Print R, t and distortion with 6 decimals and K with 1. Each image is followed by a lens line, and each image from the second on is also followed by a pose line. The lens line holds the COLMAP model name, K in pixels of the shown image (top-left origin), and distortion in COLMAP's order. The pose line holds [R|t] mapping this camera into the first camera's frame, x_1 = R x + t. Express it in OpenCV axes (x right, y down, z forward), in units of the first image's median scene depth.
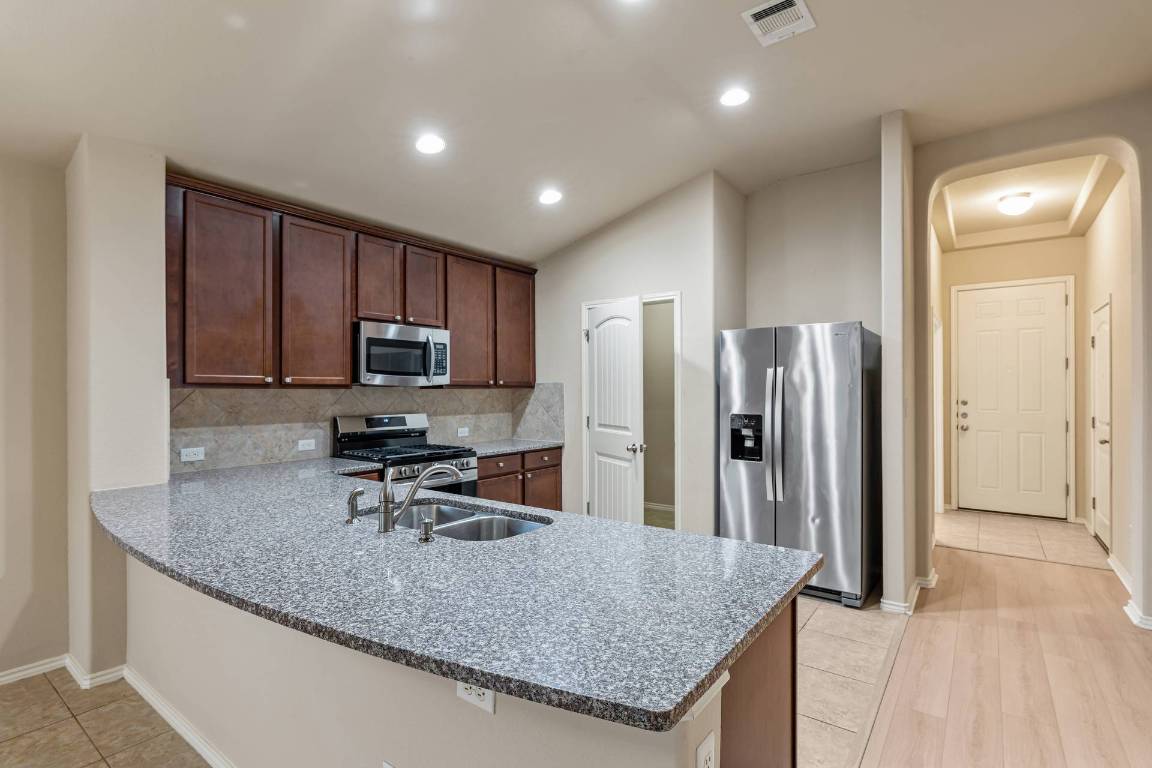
lens RADIAL K [[551.0, 0, 572.6], [0, 551.0, 389.7], [0, 0, 1]] dist [-0.014229, 0.001914]
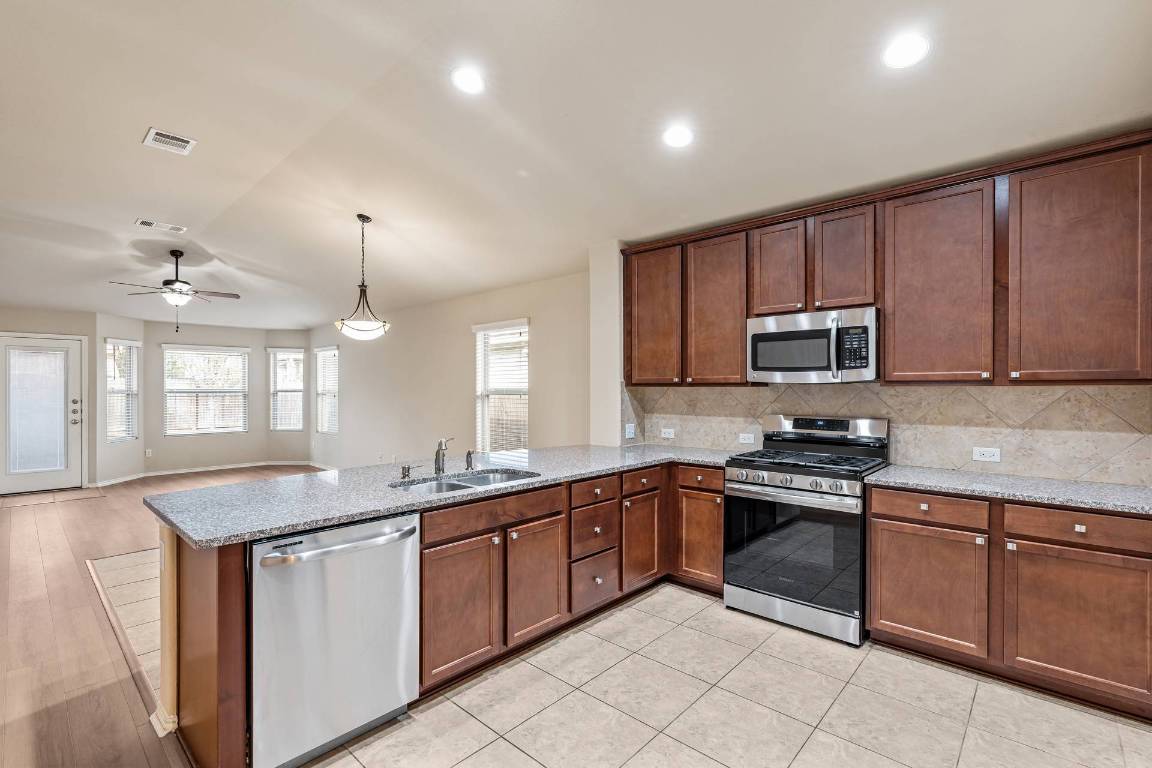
lens RADIAL K [[521.8, 0, 571.1], [0, 521.8, 392.4], [0, 0, 1]] dist [-0.005020, 0.001626]
pose [[-0.101847, 0.010298, -0.994747, 0.539374], [0.002396, 0.999946, 0.010107, -0.001743], [0.994797, -0.001354, -0.101866, 0.709325]]
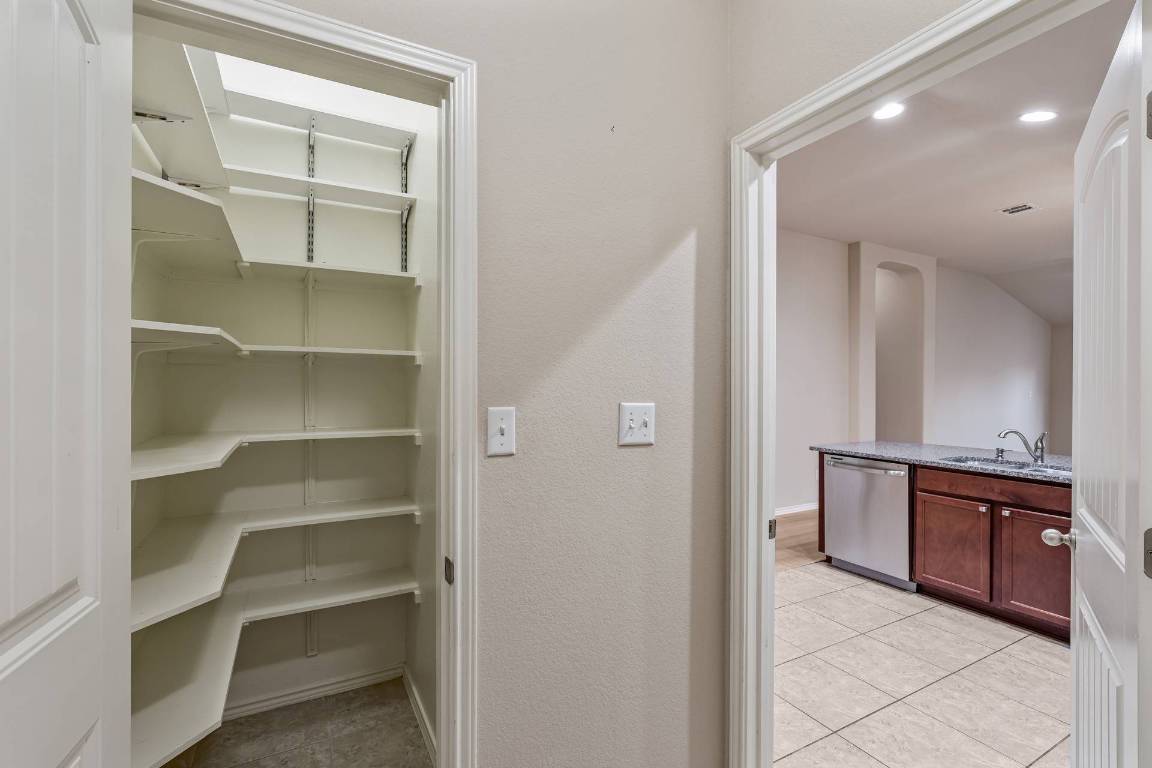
lens RADIAL K [[521.8, 0, 569.2], [0, 521.8, 384.5], [0, 0, 1]] dist [-0.005020, 0.001626]
pose [[-0.905427, 0.003520, 0.424488, 0.166415], [0.001902, 0.999989, -0.004235, -0.003242], [-0.424498, -0.003027, -0.905424, 1.510704]]
